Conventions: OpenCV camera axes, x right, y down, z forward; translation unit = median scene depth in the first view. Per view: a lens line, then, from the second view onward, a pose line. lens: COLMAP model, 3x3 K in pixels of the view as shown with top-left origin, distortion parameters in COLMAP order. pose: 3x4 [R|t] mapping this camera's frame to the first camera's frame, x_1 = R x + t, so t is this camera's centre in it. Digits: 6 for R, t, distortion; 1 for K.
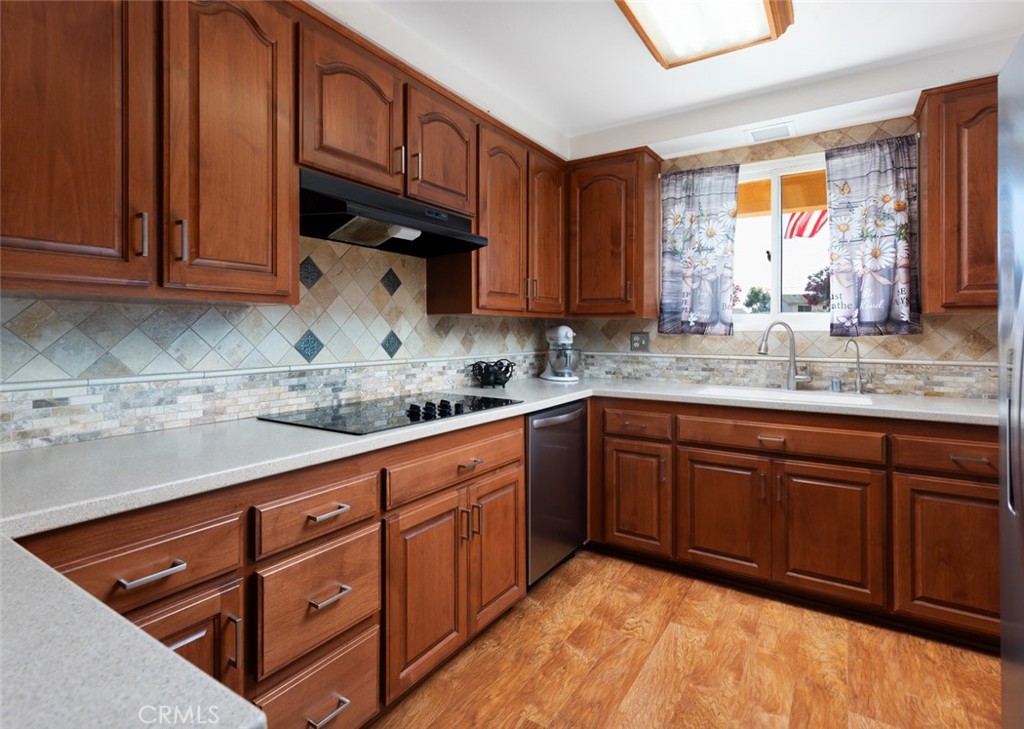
lens RADIAL K [[516.2, 0, 515.7], [0, 516.2, 330.0], [0, 0, 1]] dist [0.010799, -0.002185]
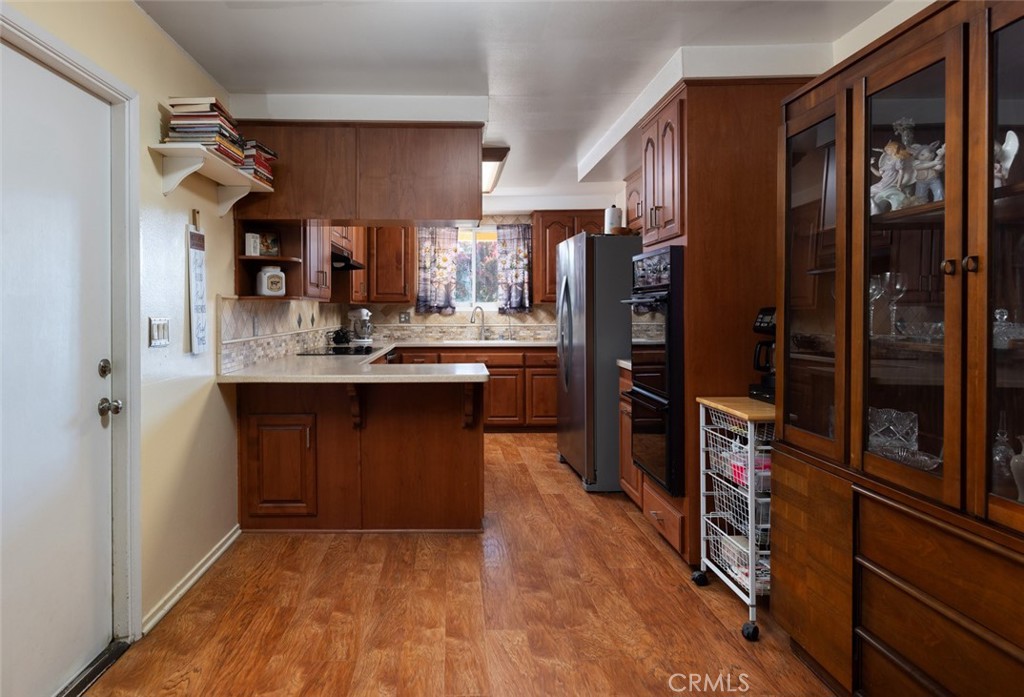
lens RADIAL K [[610.6, 0, 450.8], [0, 610.6, 310.7], [0, 0, 1]] dist [0.007518, -0.001082]
pose [[0.843785, -0.005084, 0.536658, -0.958428], [0.002513, 0.999982, 0.005522, -0.015443], [-0.536676, -0.003311, 0.843782, -1.065635]]
